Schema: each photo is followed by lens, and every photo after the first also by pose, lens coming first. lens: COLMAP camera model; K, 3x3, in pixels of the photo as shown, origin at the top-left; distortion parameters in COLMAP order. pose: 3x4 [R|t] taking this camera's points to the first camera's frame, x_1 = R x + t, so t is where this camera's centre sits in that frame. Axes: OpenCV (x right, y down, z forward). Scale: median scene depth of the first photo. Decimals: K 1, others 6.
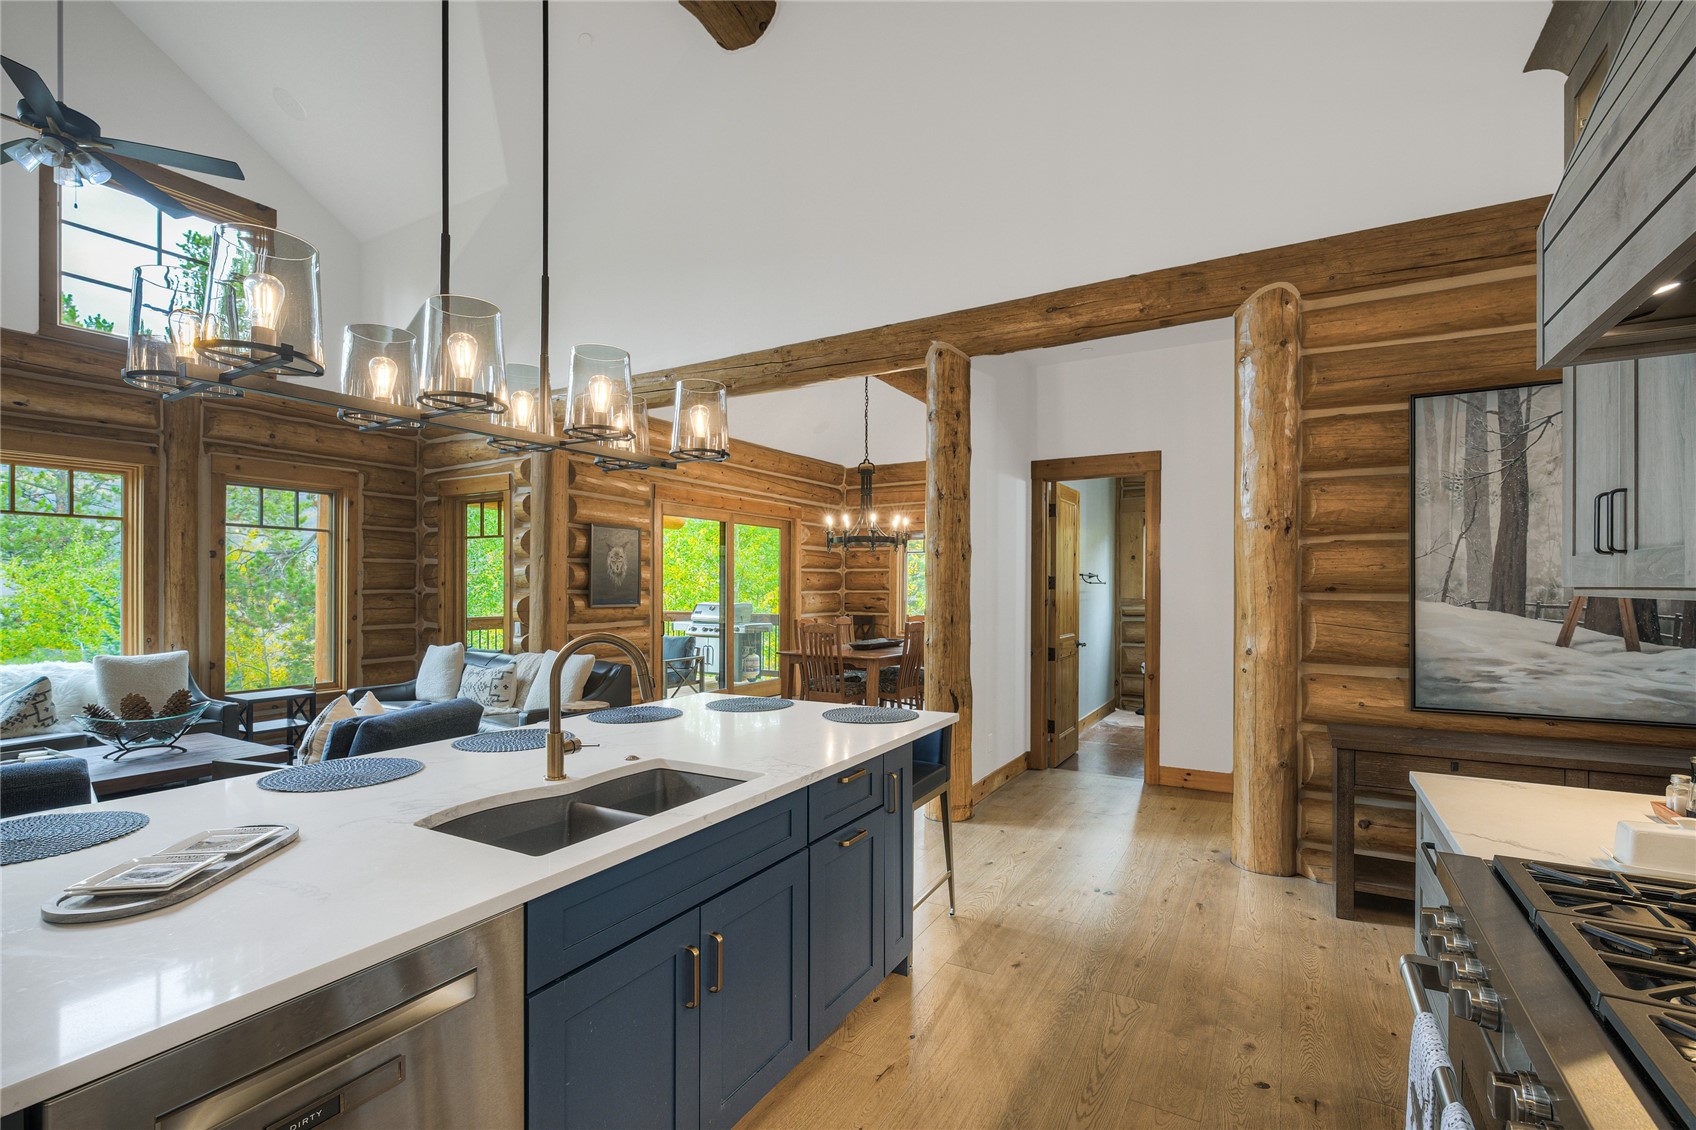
lens RADIAL K [[787.3, 0, 833.6], [0, 787.3, 592.7], [0, 0, 1]] dist [0.004844, 0.000287]
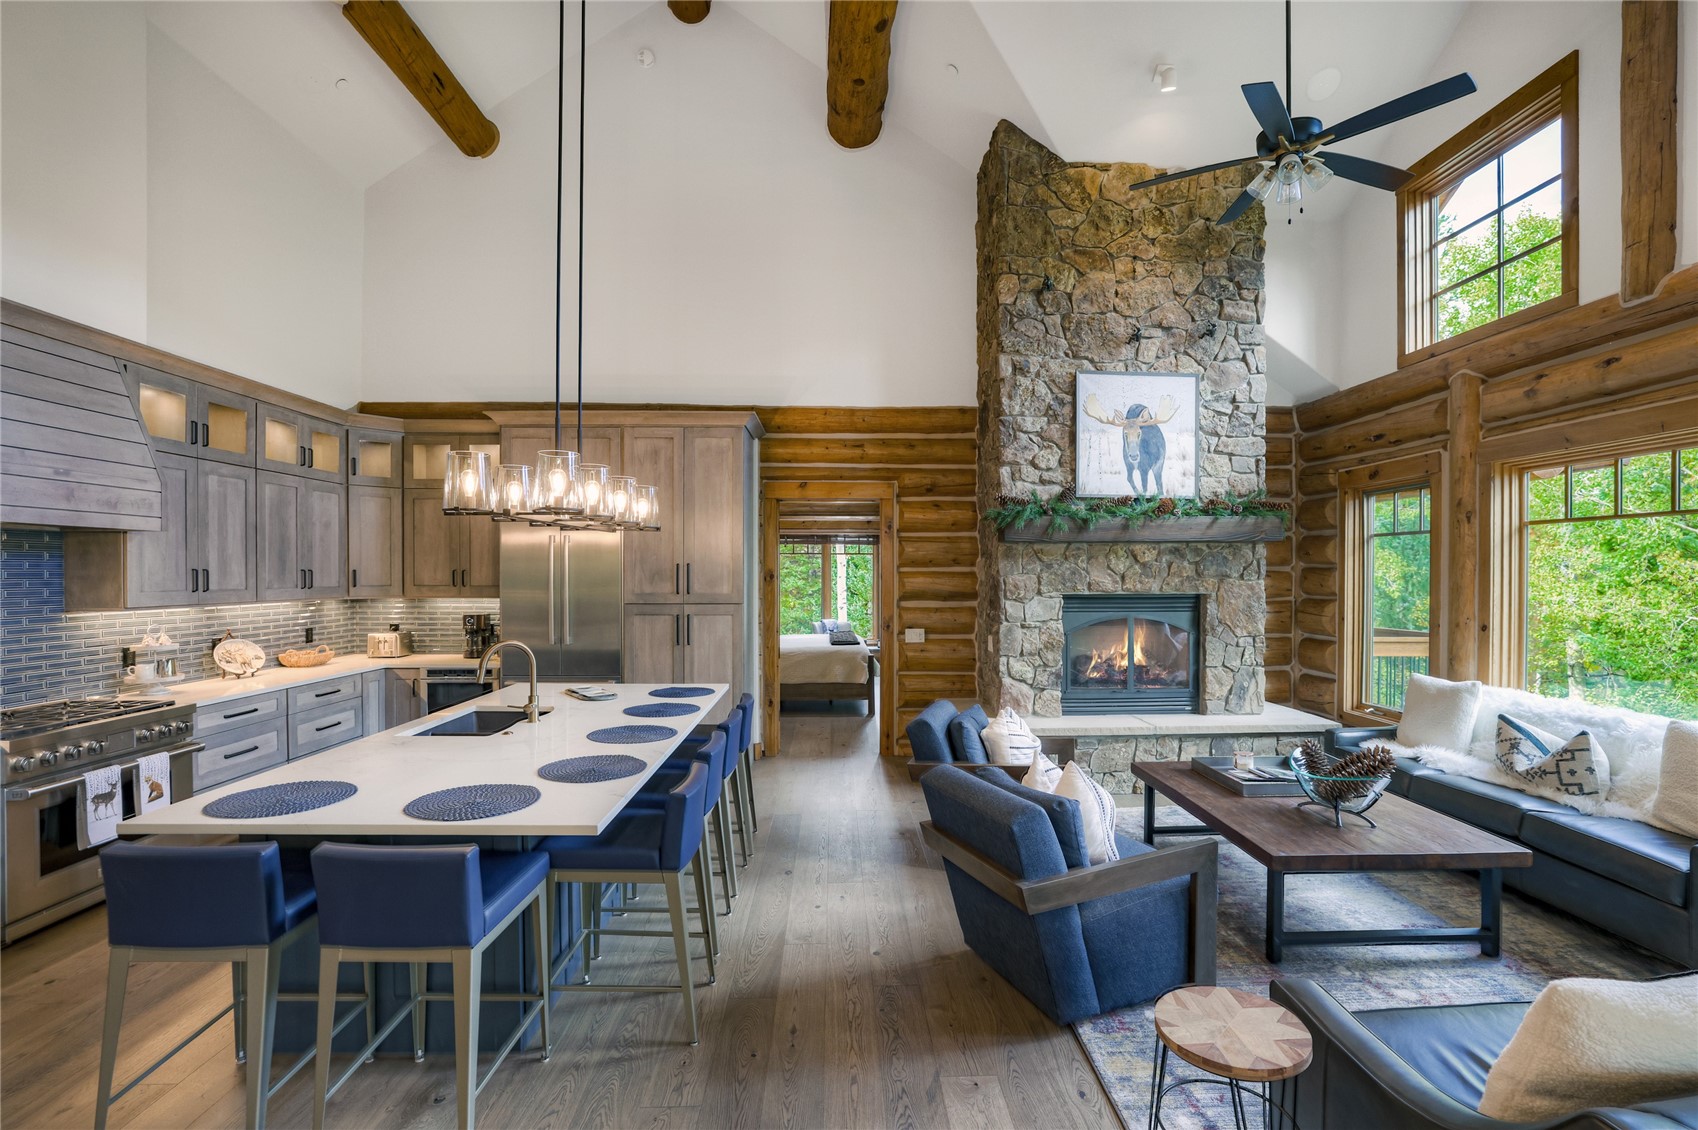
lens RADIAL K [[770.2, 0, 865.3], [0, 770.2, 579.2], [0, 0, 1]] dist [-0.042995, 0.017182]
pose [[-0.844490, 0.002483, -0.535566, -0.014551], [-0.005435, 0.999898, 0.013207, -0.031342], [0.535544, 0.014064, -0.844390, 0.840653]]
